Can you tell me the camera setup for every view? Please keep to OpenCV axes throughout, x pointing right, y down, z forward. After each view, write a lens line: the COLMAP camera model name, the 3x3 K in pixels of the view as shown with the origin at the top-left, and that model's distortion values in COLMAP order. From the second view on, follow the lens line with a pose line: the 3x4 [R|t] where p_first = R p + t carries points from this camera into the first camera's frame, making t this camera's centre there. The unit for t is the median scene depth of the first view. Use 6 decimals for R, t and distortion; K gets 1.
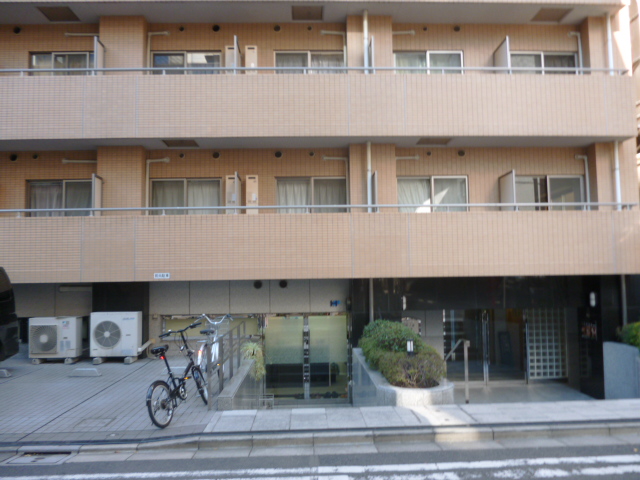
lens RADIAL K [[538.9, 0, 320.0], [0, 538.9, 240.0], [0, 0, 1]] dist [-0.023077, -0.003919]
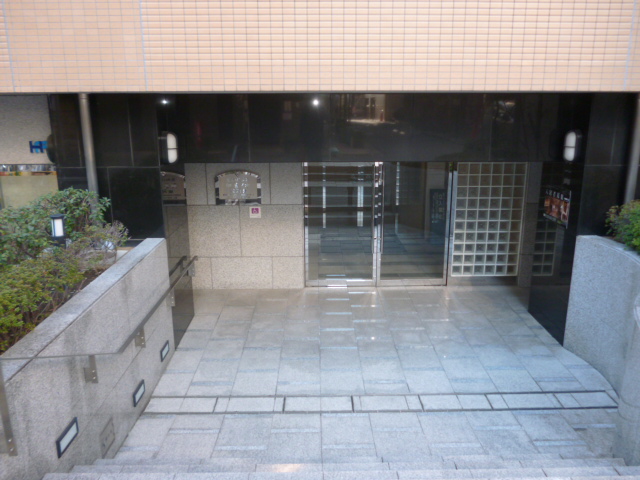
lens RADIAL K [[538.9, 0, 320.0], [0, 538.9, 240.0], [0, 0, 1]] dist [-0.023077, -0.003919]
pose [[0.999639, 0.017648, -0.020271, 0.258315], [-0.010405, 0.949521, 0.313531, 0.036885], [0.024781, -0.313207, 0.949362, 0.447569]]
